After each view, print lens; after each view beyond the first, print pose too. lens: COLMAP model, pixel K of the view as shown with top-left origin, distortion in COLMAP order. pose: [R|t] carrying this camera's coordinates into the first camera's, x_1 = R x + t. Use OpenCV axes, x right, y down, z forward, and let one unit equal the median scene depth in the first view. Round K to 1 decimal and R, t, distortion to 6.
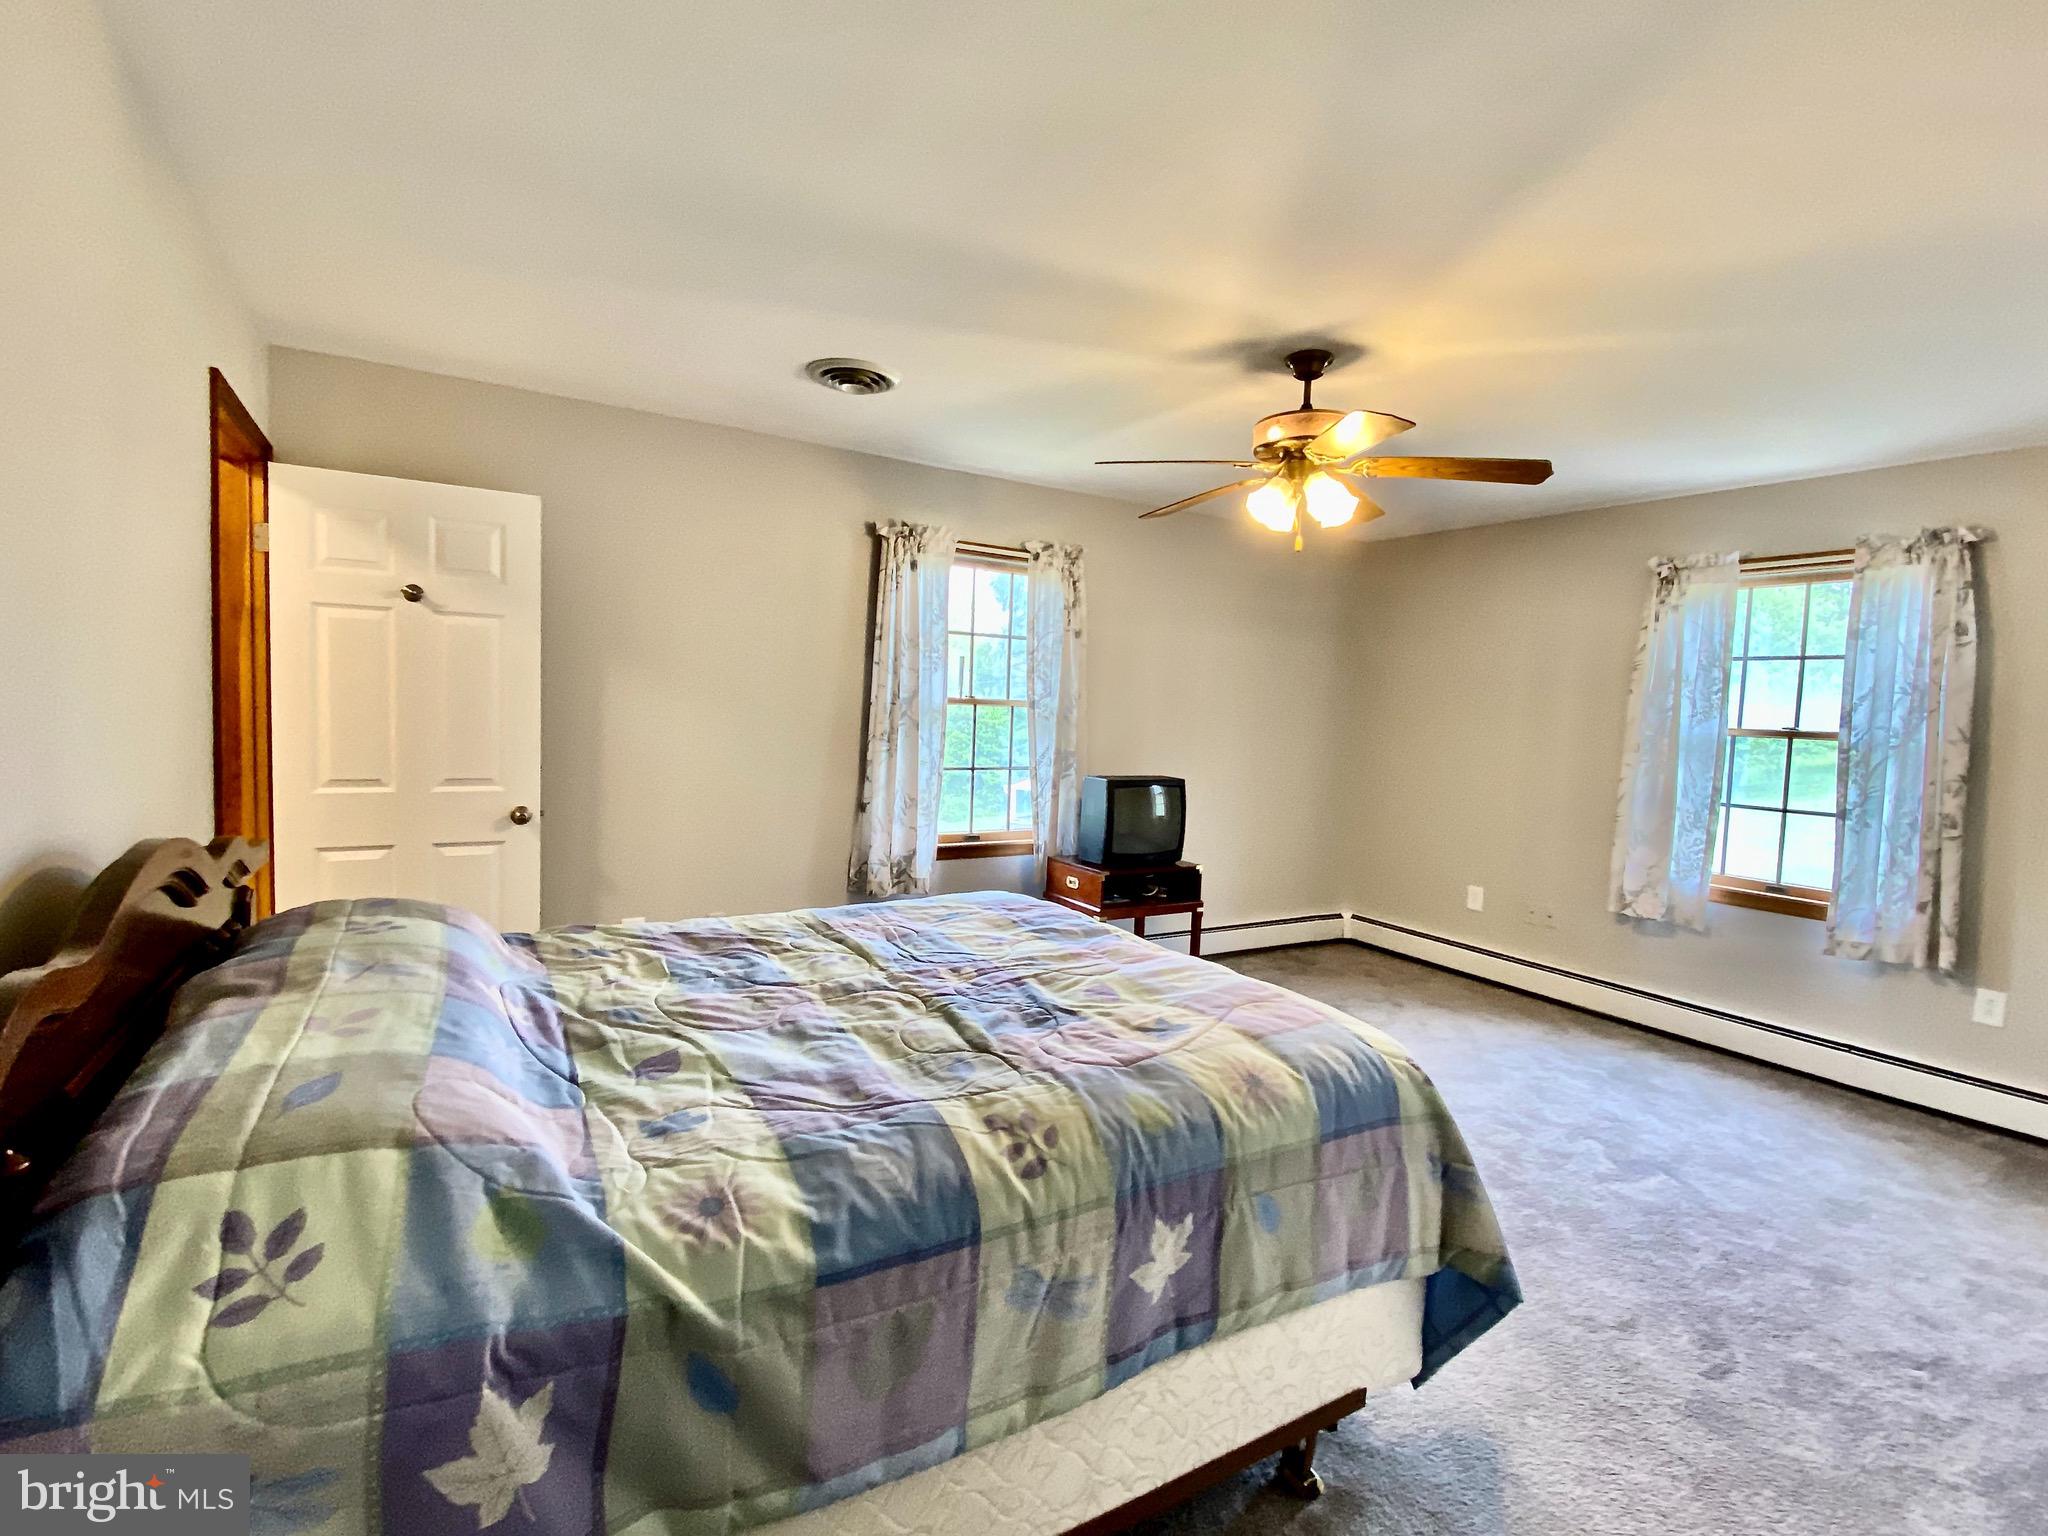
lens RADIAL K [[961.4, 0, 1025.3], [0, 961.4, 756.1], [0, 0, 1]] dist [0.006532, 0.000169]
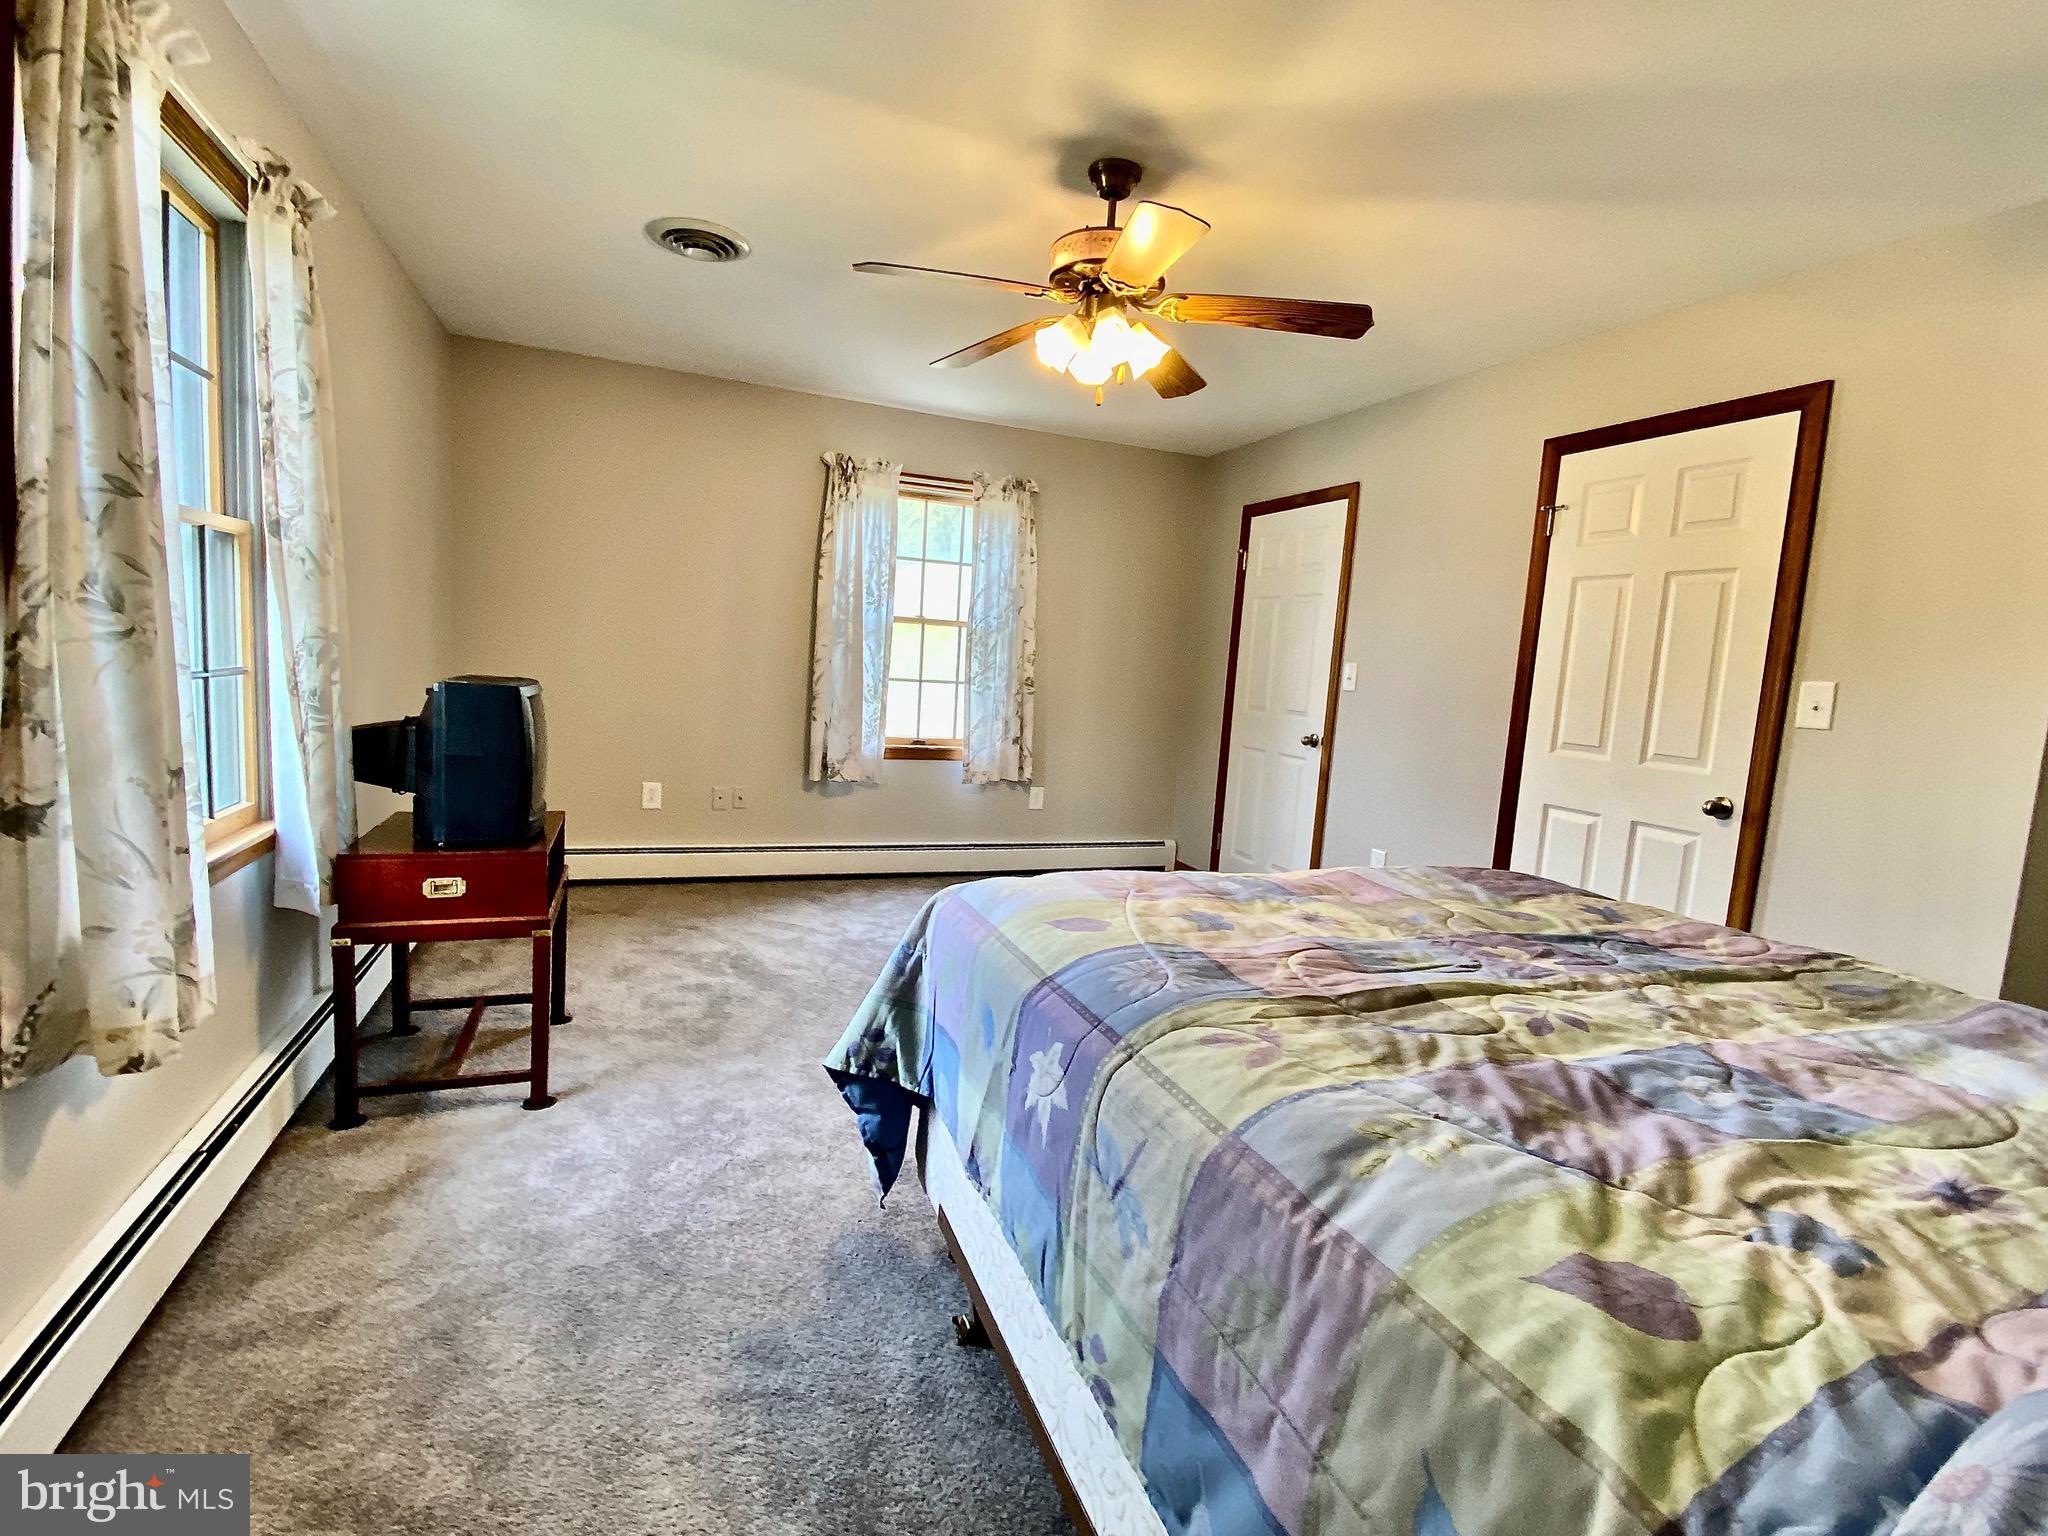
lens RADIAL K [[939.6, 0, 1021.8], [0, 939.6, 786.6], [0, 0, 1]] dist [0.004528, -0.000153]
pose [[0.169842, -0.163155, 0.971871, -0.455330], [-0.004366, 0.986065, 0.166301, -0.013993], [-0.985462, -0.032489, 0.166763, 0.689365]]
